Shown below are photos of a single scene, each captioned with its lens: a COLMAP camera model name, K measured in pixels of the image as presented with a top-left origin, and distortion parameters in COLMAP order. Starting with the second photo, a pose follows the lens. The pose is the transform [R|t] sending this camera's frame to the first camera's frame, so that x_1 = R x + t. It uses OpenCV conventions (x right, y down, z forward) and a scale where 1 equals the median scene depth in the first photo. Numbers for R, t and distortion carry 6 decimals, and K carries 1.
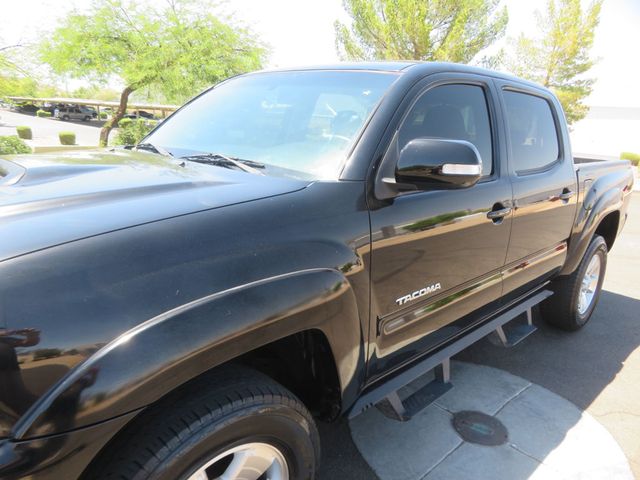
lens RADIAL K [[460.8, 0, 324.3], [0, 460.8, 237.7], [0, 0, 1]] dist [0.001339, 0.004329]
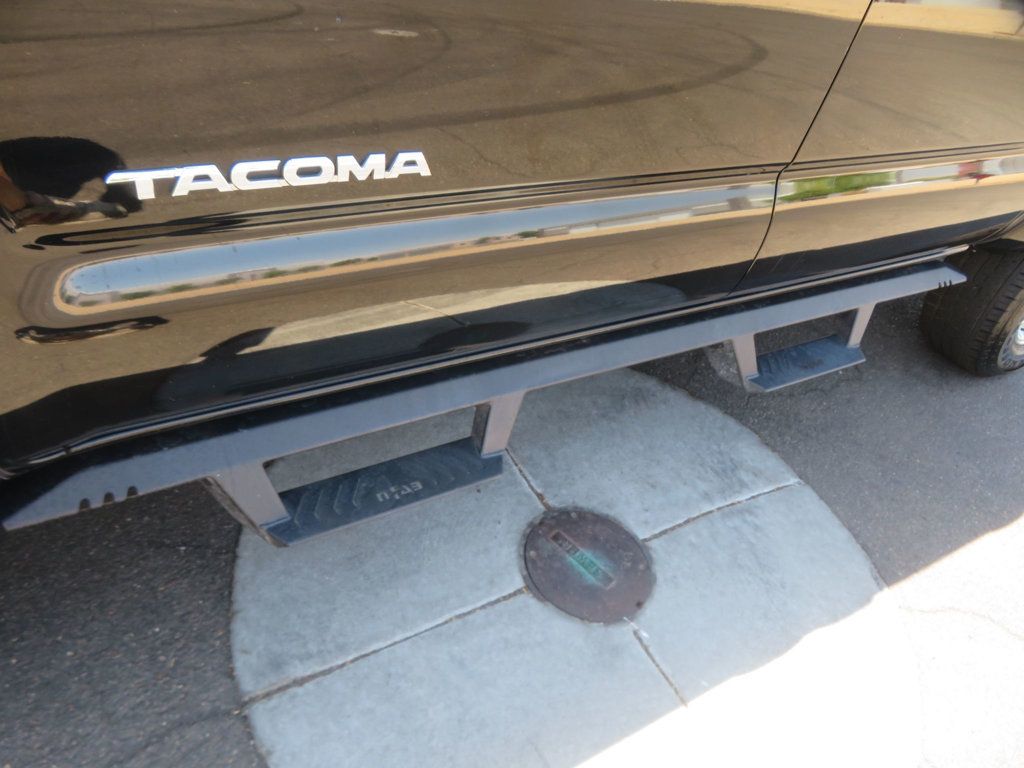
lens RADIAL K [[737.2, 0, 518.8], [0, 737.2, 380.3], [0, 0, 1]] dist [0.001339, 0.004329]
pose [[0.963802, 0.250561, -0.091129, 0.285536], [-0.193456, 0.892407, 0.407657, 0.025467], [0.183467, -0.375271, 0.908577, 0.454166]]
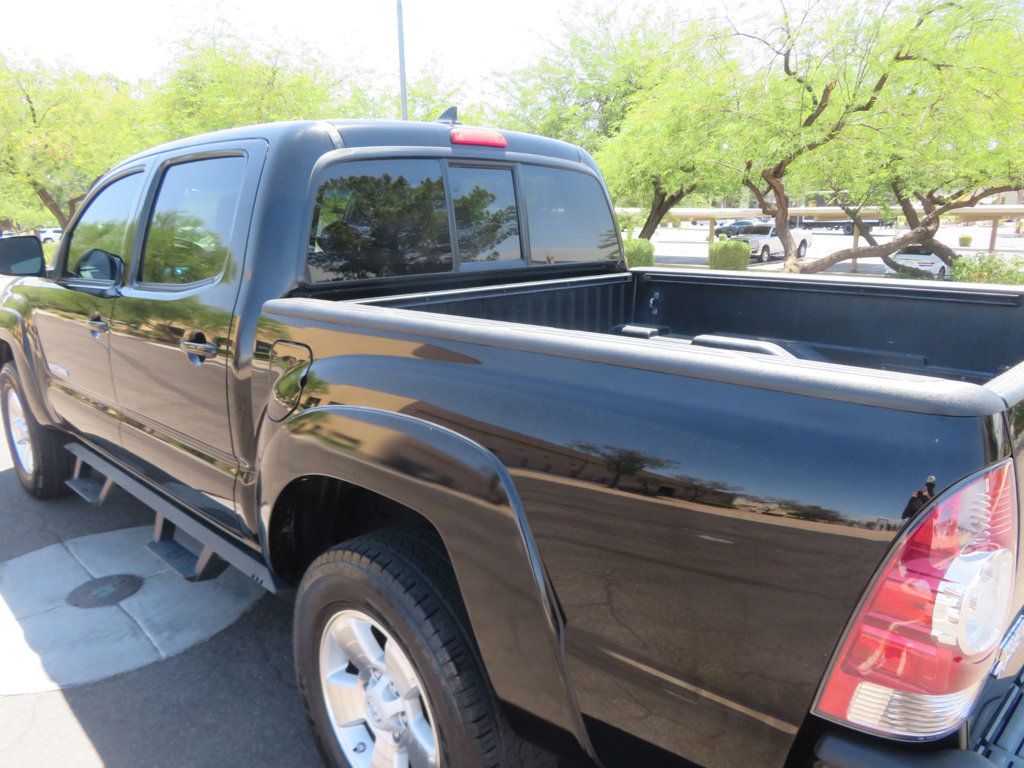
lens RADIAL K [[745.3, 0, 510.5], [0, 745.3, 387.0], [0, 0, 1]] dist [0.003145, 0.005854]
pose [[0.003354, 0.178361, -0.983959, 1.494042], [-0.240820, 0.955150, 0.172318, -0.311622], [0.970564, 0.236379, 0.046157, 1.475195]]
